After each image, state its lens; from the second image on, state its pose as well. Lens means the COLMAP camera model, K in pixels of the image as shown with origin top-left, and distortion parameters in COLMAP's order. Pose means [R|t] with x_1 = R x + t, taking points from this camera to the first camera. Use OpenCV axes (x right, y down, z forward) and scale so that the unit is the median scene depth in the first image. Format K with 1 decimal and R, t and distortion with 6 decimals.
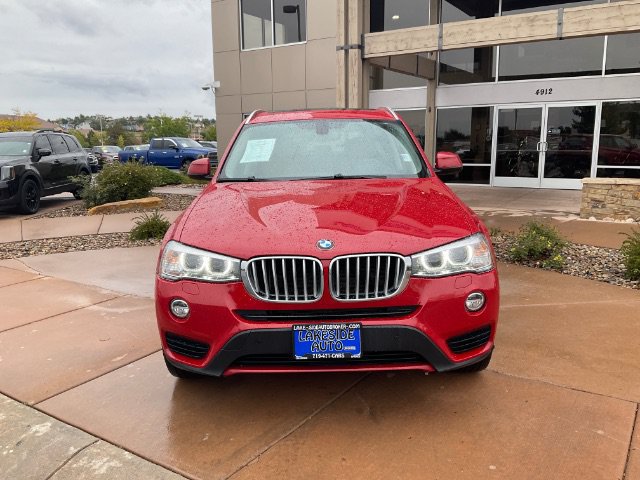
lens RADIAL K [[532.6, 0, 317.5], [0, 532.6, 238.4], [0, 0, 1]] dist [0.063499, -0.092776]
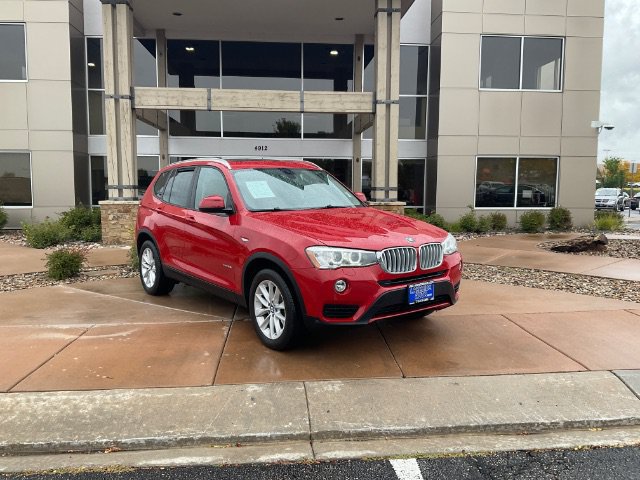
lens RADIAL K [[532.6, 0, 318.5], [0, 532.6, 239.3], [0, 0, 1]] dist [0.063499, -0.092776]
pose [[0.790711, -0.049341, 0.610198, -0.365833], [0.099366, 0.993873, -0.048396, 0.018283], [-0.604071, 0.098900, 0.790770, -0.063796]]
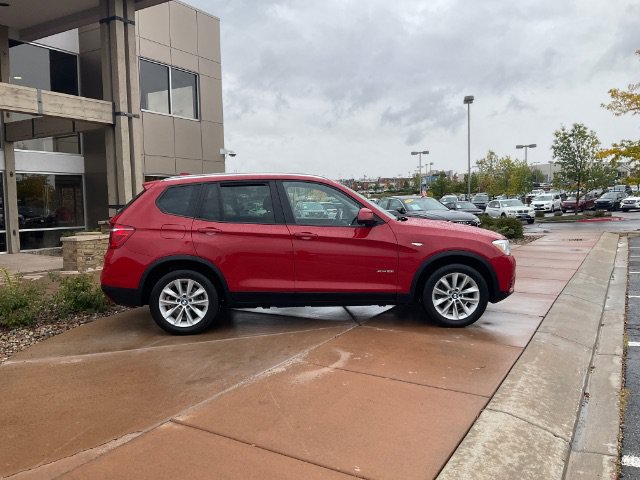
lens RADIAL K [[532.6, 0, 316.2], [0, 532.6, 239.3], [0, 0, 1]] dist [0.063499, -0.092776]
pose [[-0.048524, -0.061069, 0.996953, -0.713871], [0.197221, 0.977892, 0.069501, -0.086427], [-0.979157, 0.199993, -0.035407, 0.542297]]
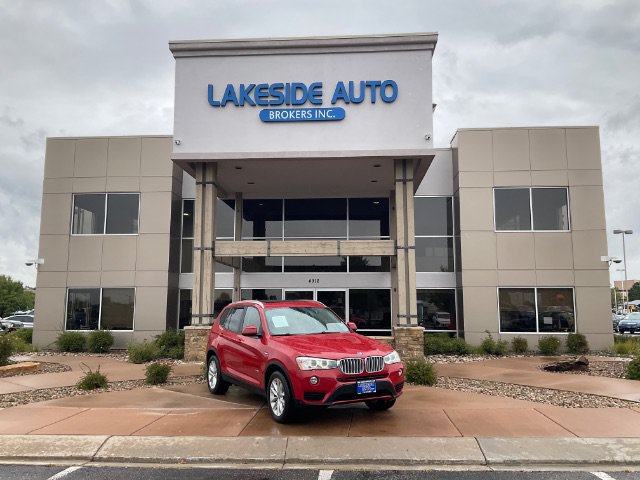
lens RADIAL K [[532.6, 0, 315.5], [0, 532.6, 234.4], [0, 0, 1]] dist [0.063499, -0.092776]
pose [[0.873079, 0.074030, 0.481927, -0.468309], [0.080415, 0.953008, -0.292078, 0.062929], [-0.480902, 0.293761, 0.826098, -0.426118]]
